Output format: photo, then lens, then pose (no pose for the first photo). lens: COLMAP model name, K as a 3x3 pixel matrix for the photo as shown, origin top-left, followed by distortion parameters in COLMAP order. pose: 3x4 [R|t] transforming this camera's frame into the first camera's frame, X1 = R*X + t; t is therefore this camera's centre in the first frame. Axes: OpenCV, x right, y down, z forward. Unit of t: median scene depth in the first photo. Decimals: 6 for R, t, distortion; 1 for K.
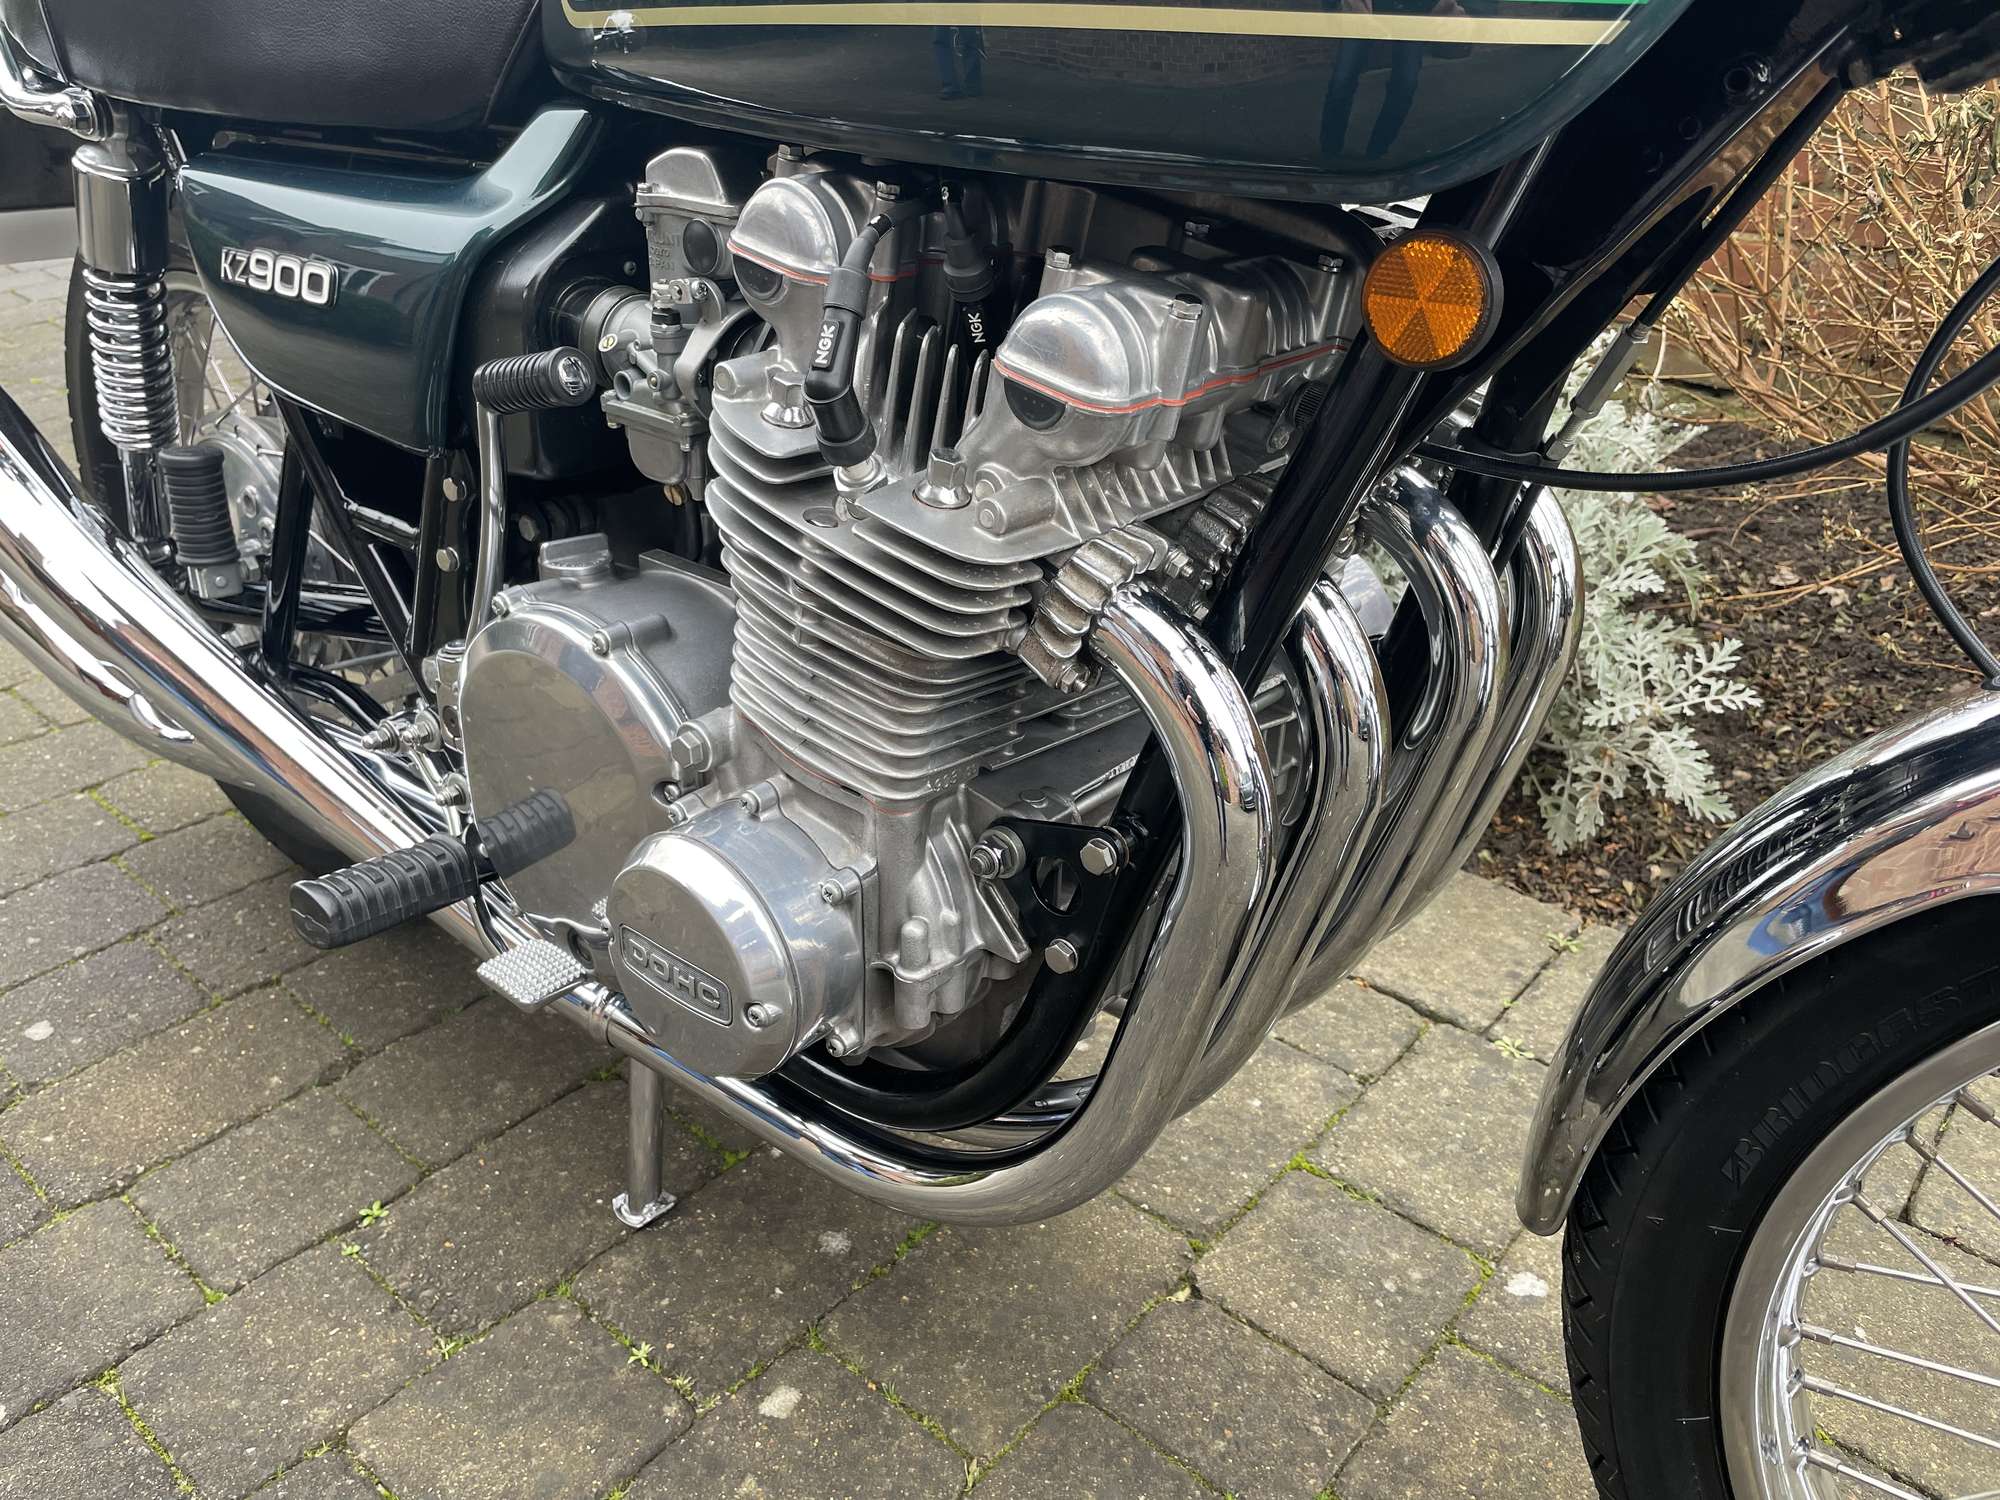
lens RADIAL K [[1523.4, 0, 971.7], [0, 1523.4, 758.3], [0, 0, 1]] dist [0.053721, -0.071895]
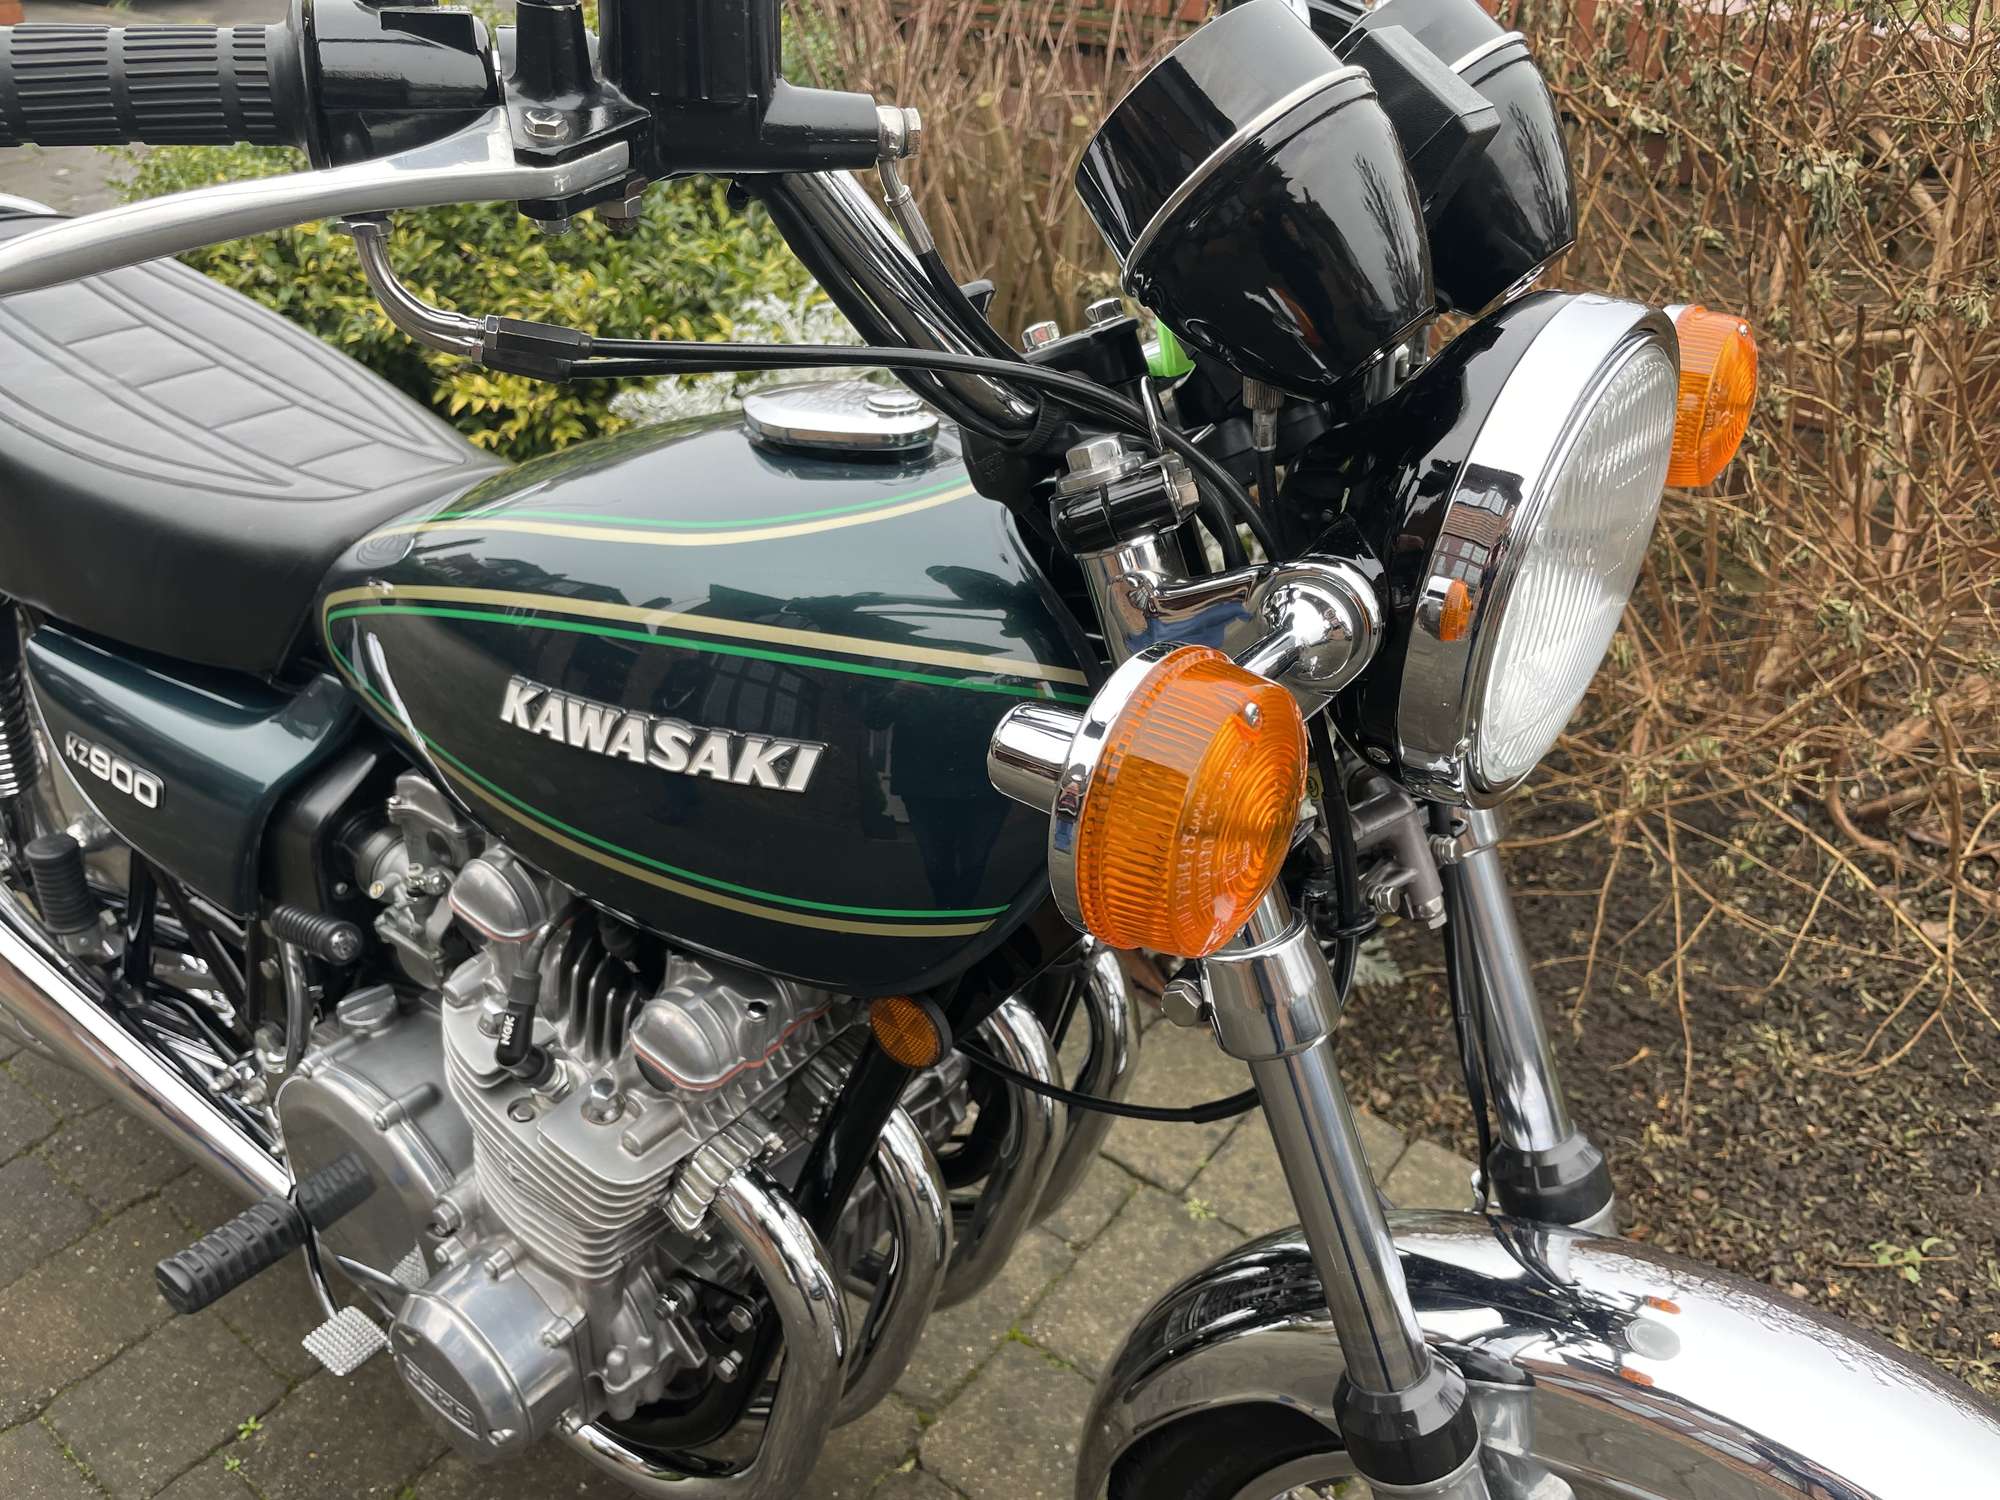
lens RADIAL K [[1535.6, 0, 990.5], [0, 1535.6, 747.7], [0, 0, 1]] dist [0.082763, -0.121583]
pose [[0.997469, -0.032265, 0.063365, 0.139303], [0.027736, 0.997083, 0.071103, -0.322246], [-0.065475, -0.069166, 0.995454, -0.234660]]
